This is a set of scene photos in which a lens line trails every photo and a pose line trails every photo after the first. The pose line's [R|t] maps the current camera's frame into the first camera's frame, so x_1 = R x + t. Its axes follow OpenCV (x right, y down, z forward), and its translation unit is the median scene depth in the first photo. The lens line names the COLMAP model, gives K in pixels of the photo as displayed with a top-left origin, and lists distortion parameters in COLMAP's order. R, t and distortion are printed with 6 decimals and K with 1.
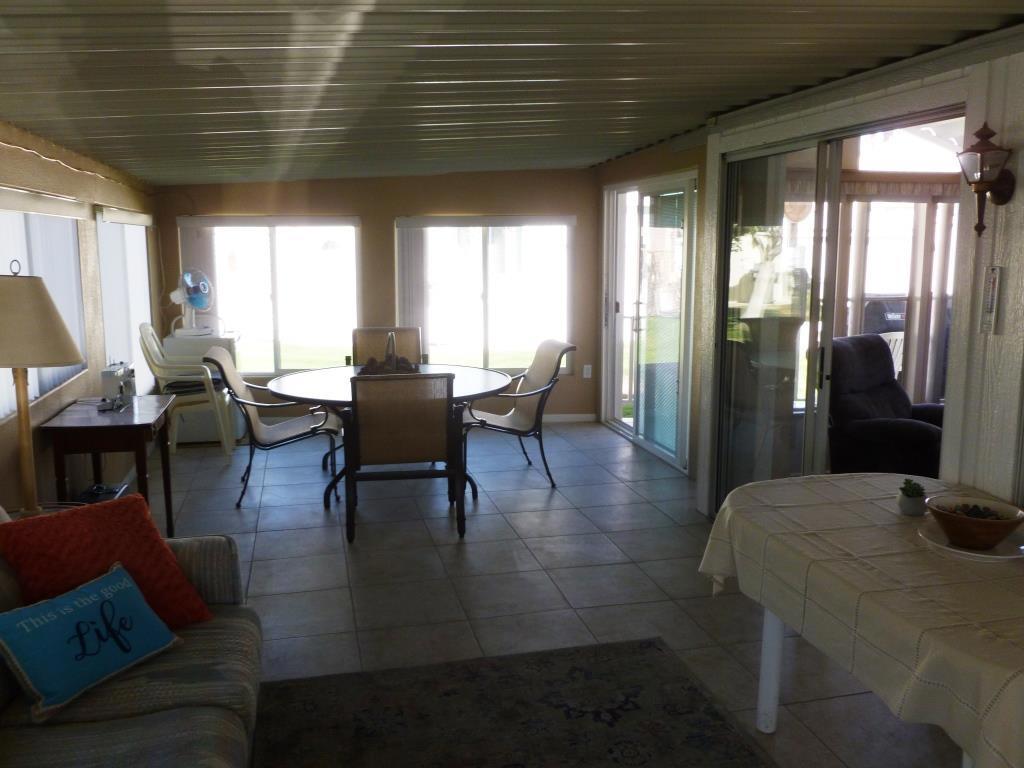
lens RADIAL K [[882.8, 0, 487.3], [0, 882.8, 387.5], [0, 0, 1]] dist [-0.011252, -0.007415]
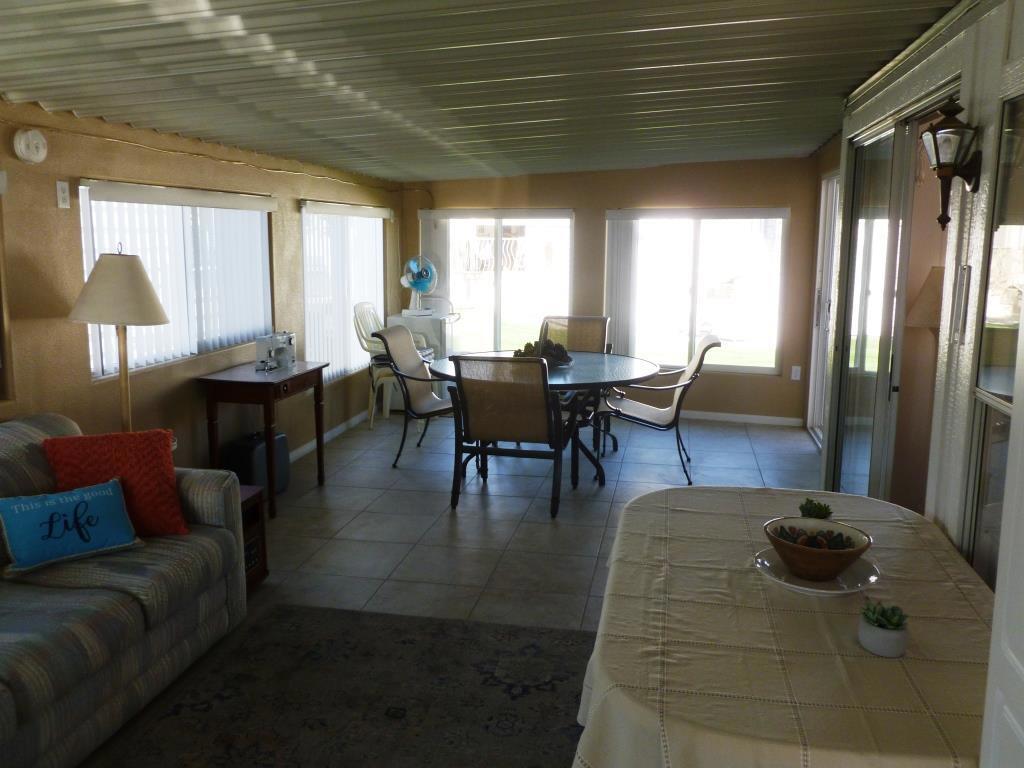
lens RADIAL K [[875.0, 0, 499.4], [0, 875.0, 384.4], [0, 0, 1]] dist [-0.032889, 0.012380]
pose [[0.908851, 0.077991, -0.409765, 0.469222], [-0.075599, 0.996894, 0.022062, -0.006677], [0.410213, 0.010927, 0.911924, 0.046987]]
